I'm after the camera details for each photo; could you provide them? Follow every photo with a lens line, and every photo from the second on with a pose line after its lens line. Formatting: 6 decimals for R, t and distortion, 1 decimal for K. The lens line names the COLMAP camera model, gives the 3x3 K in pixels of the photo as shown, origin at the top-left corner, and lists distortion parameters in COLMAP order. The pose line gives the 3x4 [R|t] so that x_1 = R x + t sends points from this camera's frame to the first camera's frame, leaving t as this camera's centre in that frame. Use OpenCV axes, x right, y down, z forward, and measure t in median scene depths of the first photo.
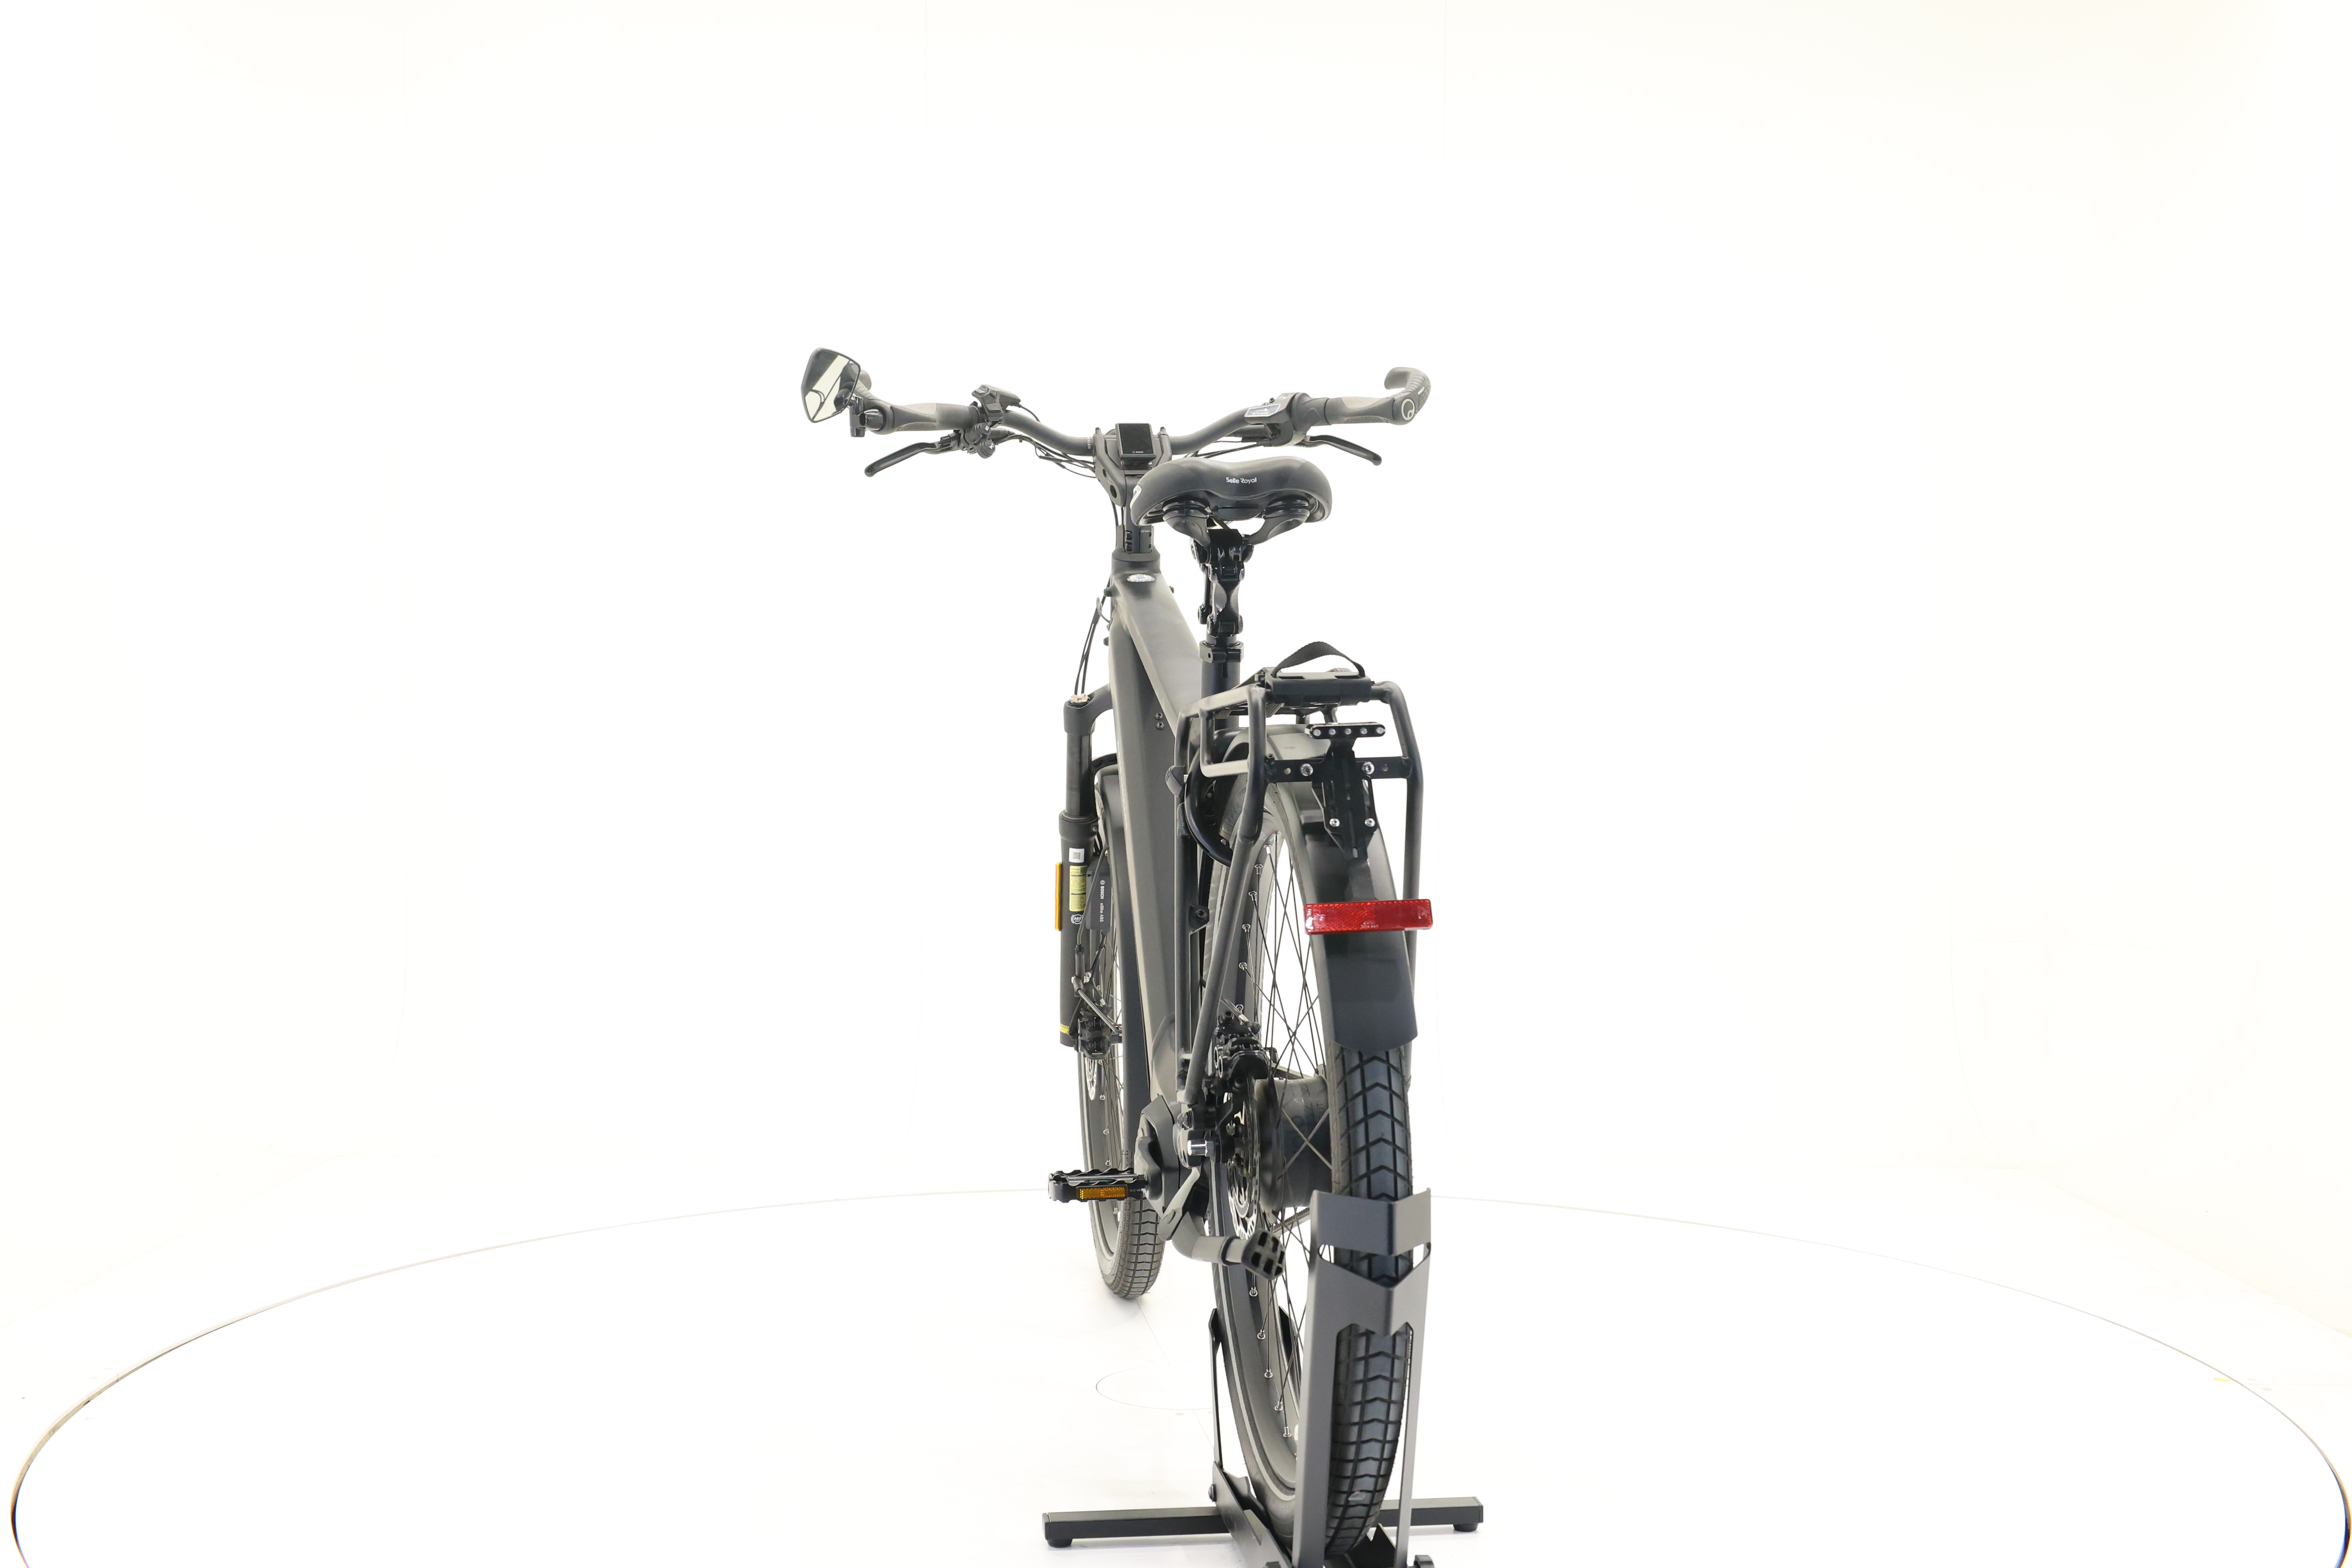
lens RADIAL K [[2531.0, 0, 1179.8], [0, 2531.0, 789.7], [0, 0, 1]] dist [-0.012877, 0.000000]
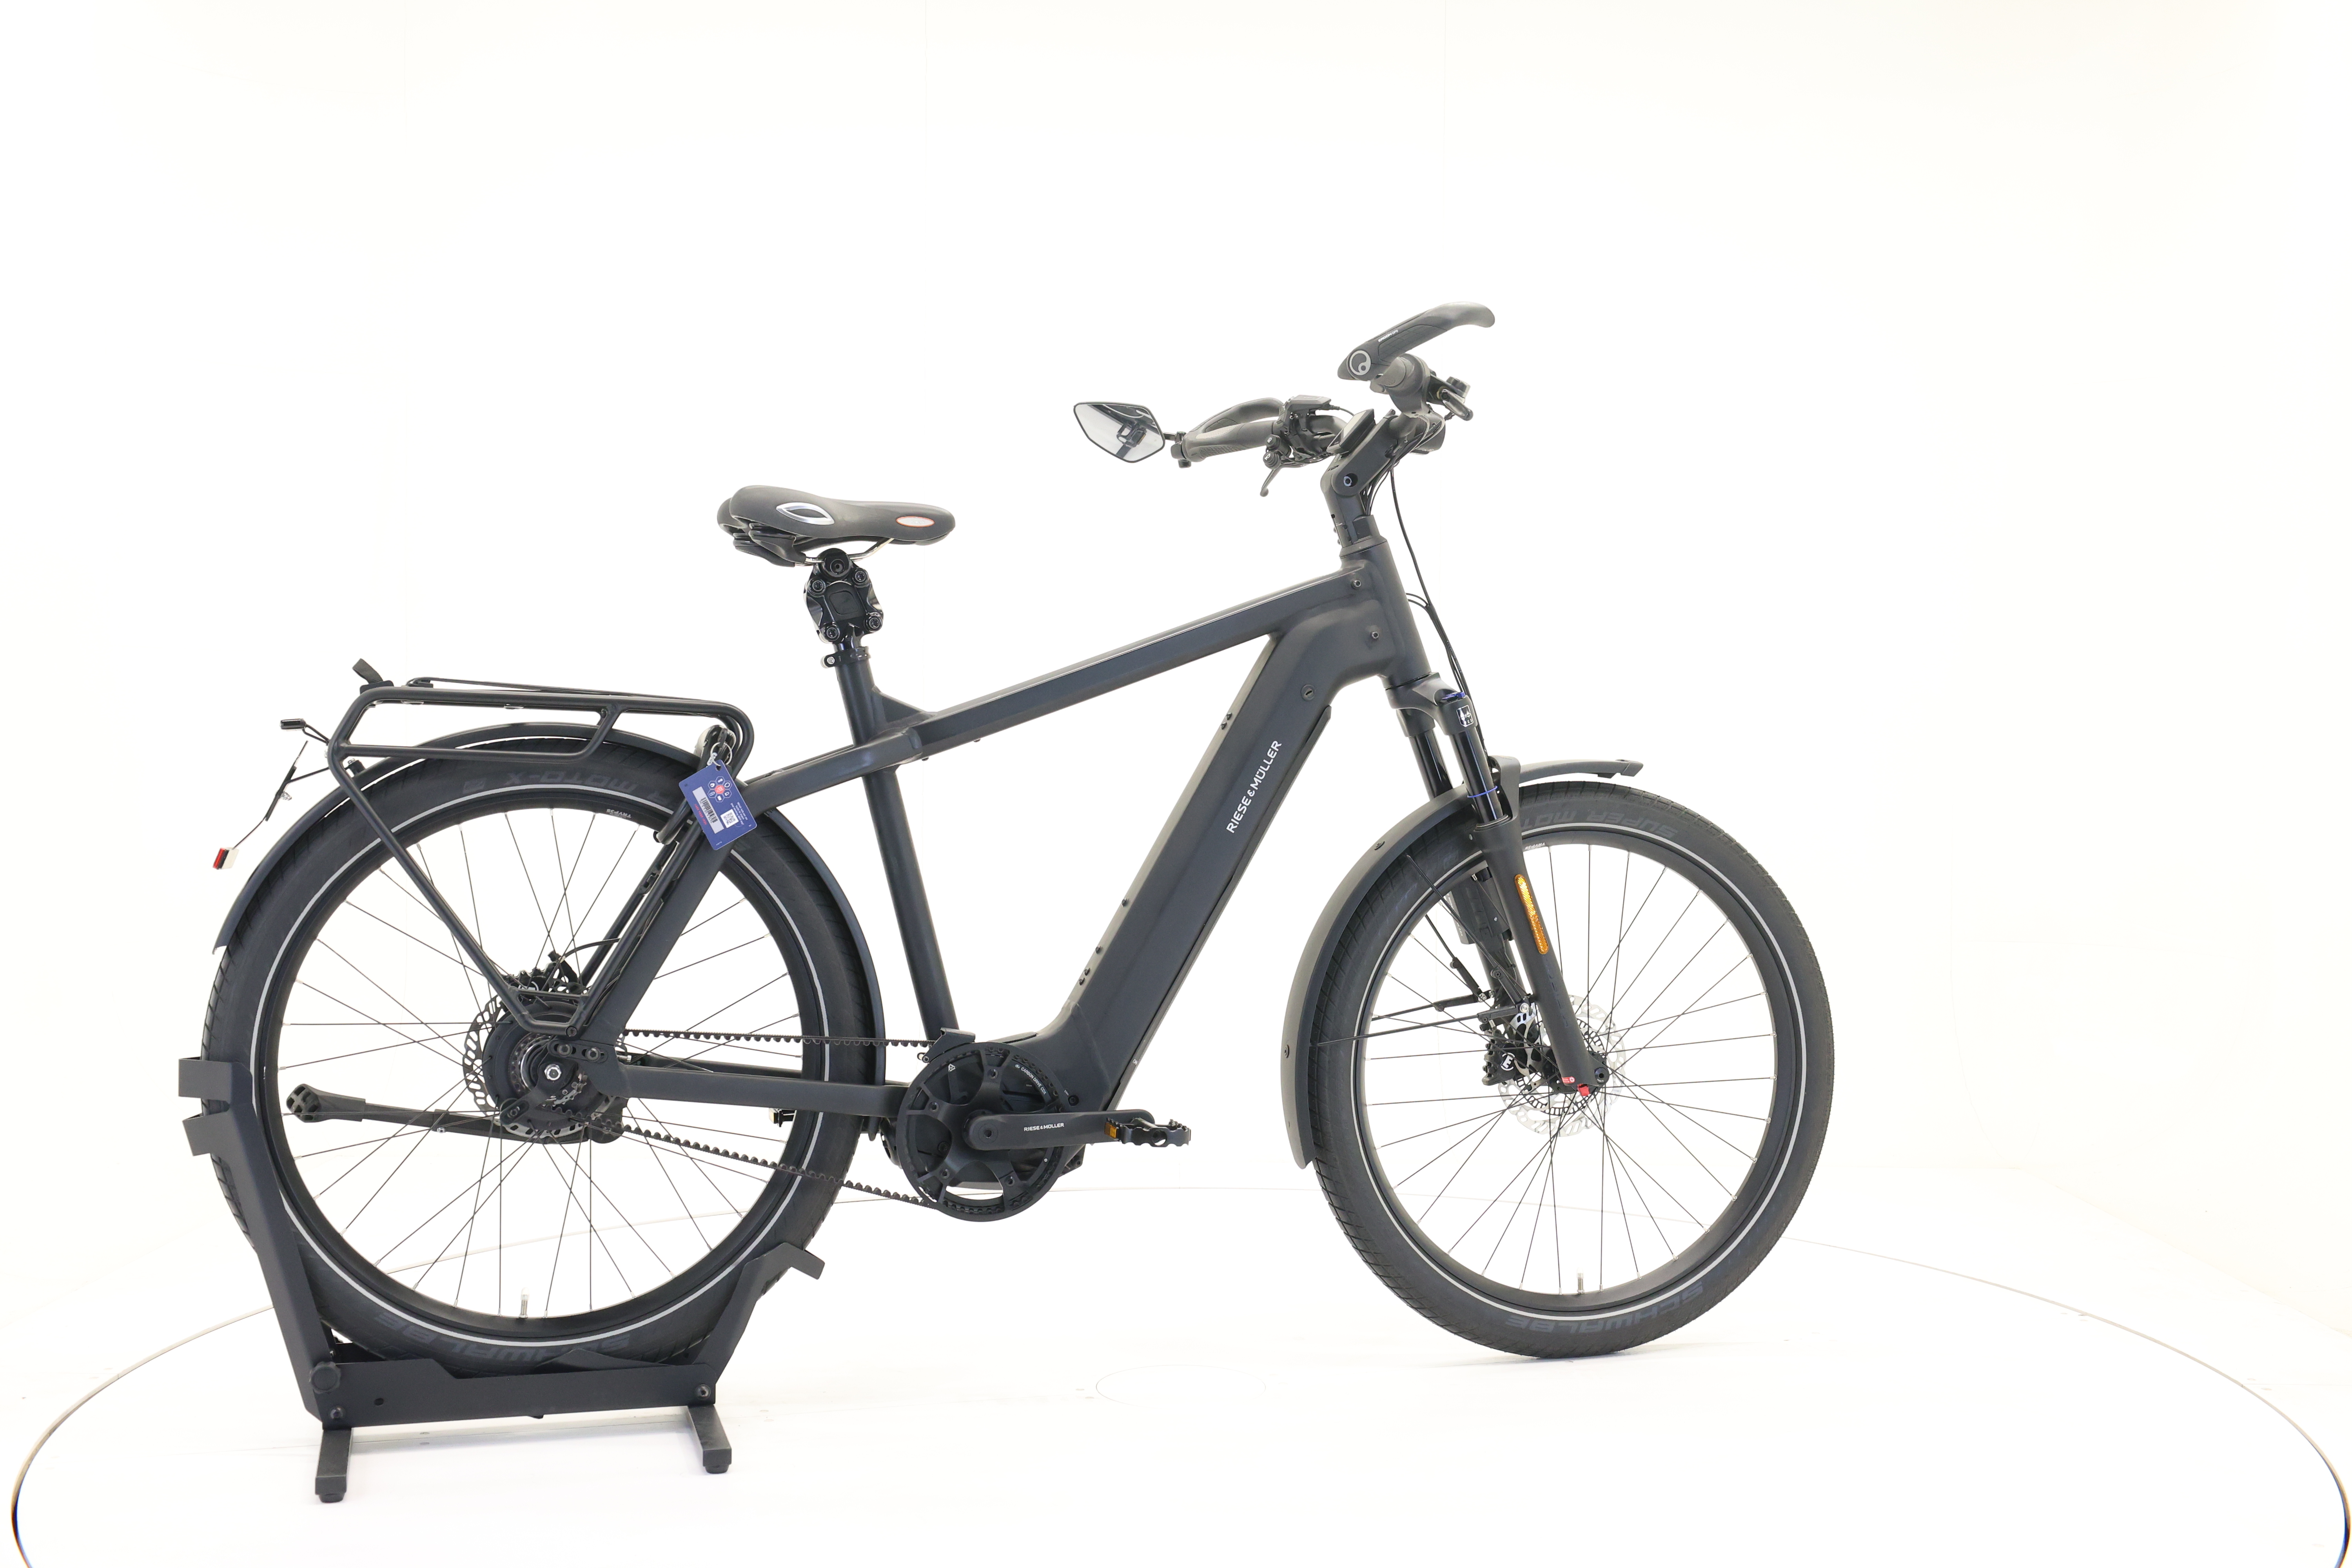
lens RADIAL K [[2531.0, 0, 1180.1], [0, 2531.0, 776.4], [0, 0, 1]] dist [-0.012877, 0.000000]
pose [[0.153171, 0.016071, -0.988069, 0.943081], [-0.027461, 0.999551, 0.012001, -0.016329], [0.987818, 0.025296, 0.153544, 0.803843]]
